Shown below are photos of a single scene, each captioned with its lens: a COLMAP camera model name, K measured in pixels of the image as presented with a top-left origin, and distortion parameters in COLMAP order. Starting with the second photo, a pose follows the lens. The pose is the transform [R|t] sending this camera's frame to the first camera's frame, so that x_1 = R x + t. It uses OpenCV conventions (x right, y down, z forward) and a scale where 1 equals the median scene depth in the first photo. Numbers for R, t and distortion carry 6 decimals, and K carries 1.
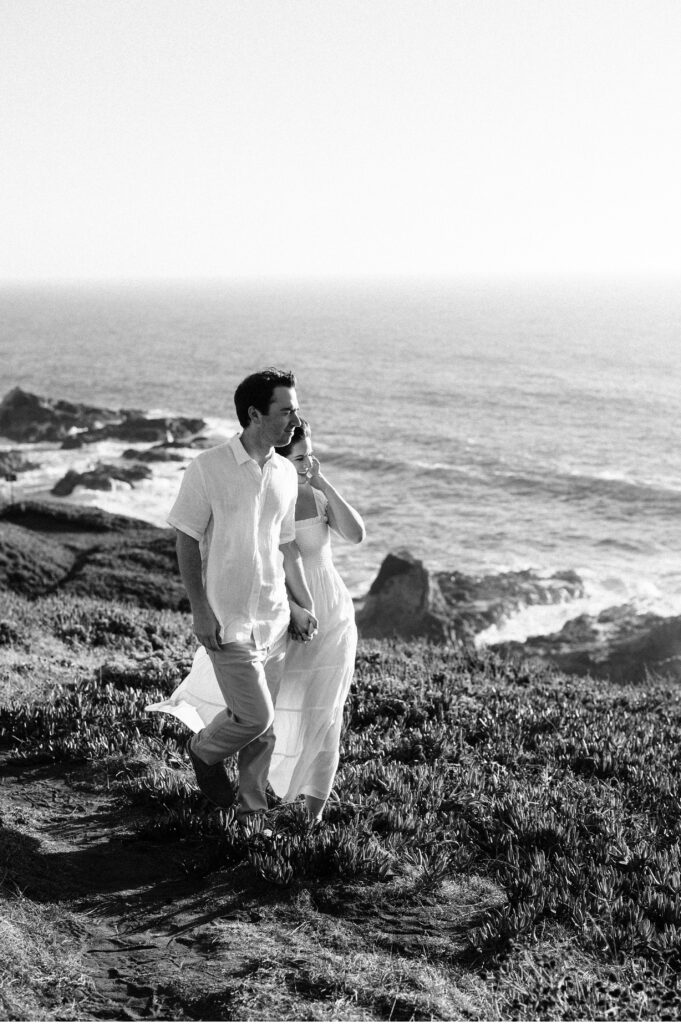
lens RADIAL K [[1517.4, 0, 340.5], [0, 1517.4, 512.0], [0, 0, 1]] dist [0.032315, 0.033811]
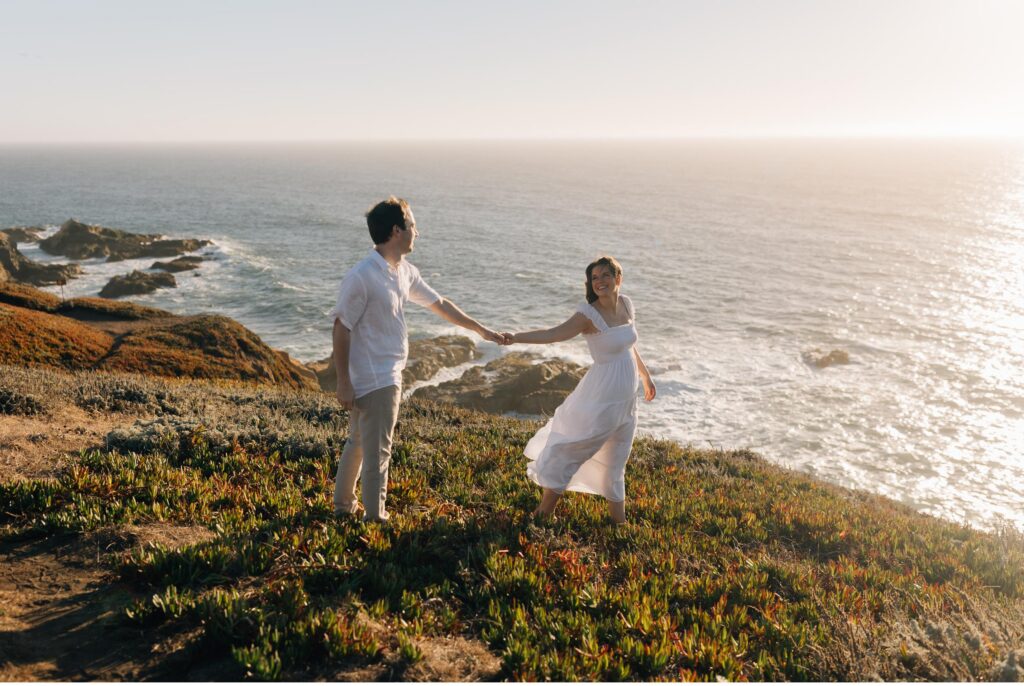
lens RADIAL K [[997.6, 0, 498.4], [0, 997.6, 359.4], [0, 0, 1]] dist [0.003278, 0.008904]
pose [[0.982274, -0.036158, 0.183928, -0.000907], [0.025295, 0.997813, 0.061069, 0.001811], [-0.185734, -0.055334, 0.981041, 0.059885]]
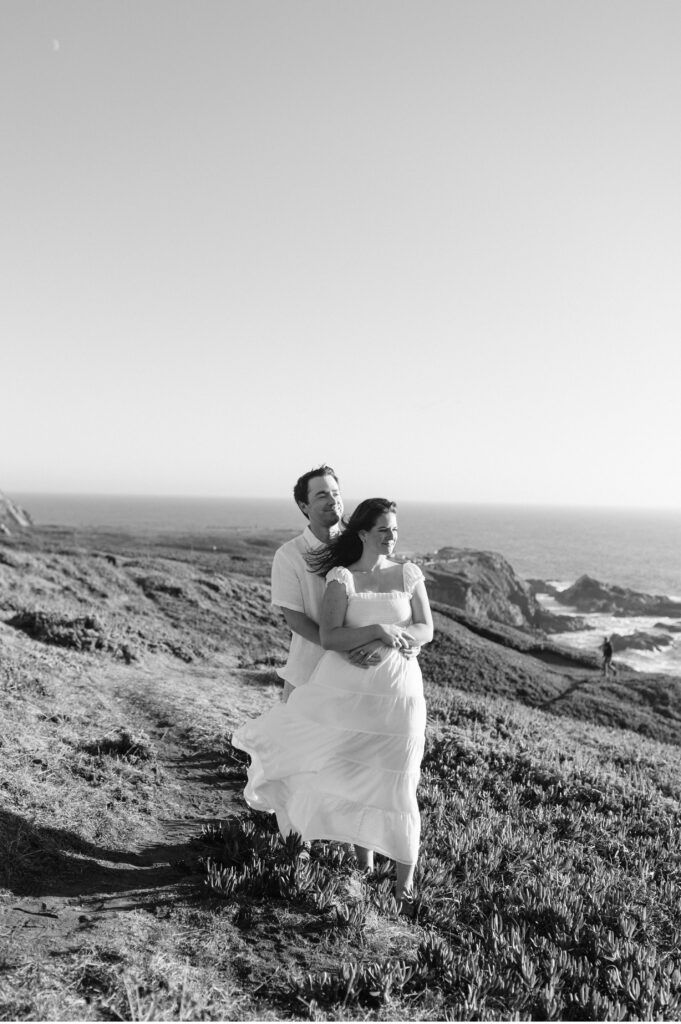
lens RADIAL K [[996.5, 0, 347.6], [0, 996.5, 518.4], [0, 0, 1]] dist [0.012386, -0.012119]
pose [[0.891762, 0.044996, -0.450262, 0.058159], [-0.108266, 0.987359, -0.115757, 0.007260], [0.439362, 0.151976, 0.885361, 0.055045]]
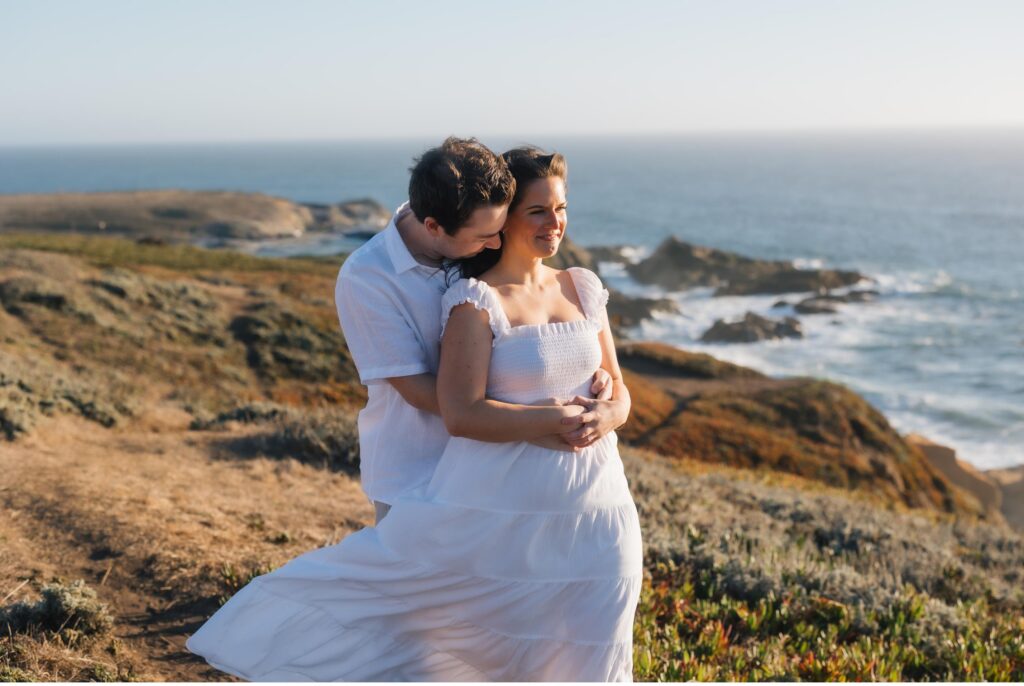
lens RADIAL K [[1504.7, 0, 512.0], [0, 1504.7, 343.0], [0, 0, 1]] dist [0.012215, 0.018378]
pose [[0.946037, 0.039638, -0.321625, 0.033621], [-0.044390, 0.998986, -0.007453, 0.003325], [0.321004, 0.021328, 0.946838, 0.074660]]
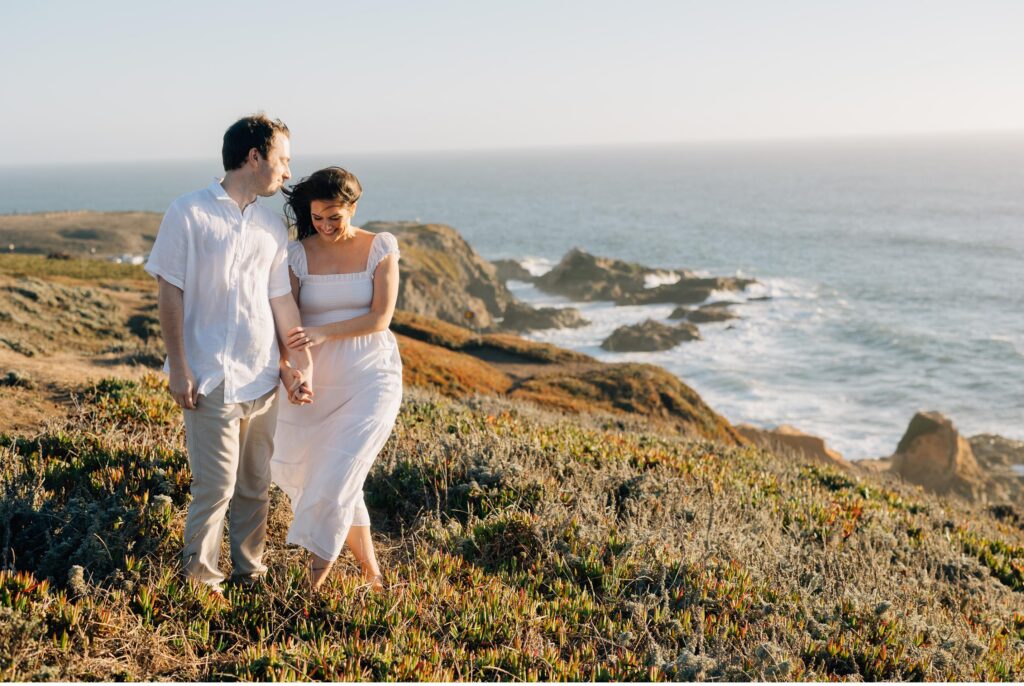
lens RADIAL K [[1578.8, 0, 532.4], [0, 1578.8, 342.5], [0, 0, 1]] dist [0.038344, 0.025637]
pose [[0.962072, 0.014280, -0.272421, 0.168797], [-0.021622, 0.999479, -0.023969, 0.028673], [0.271936, 0.028950, 0.961880, -0.132597]]
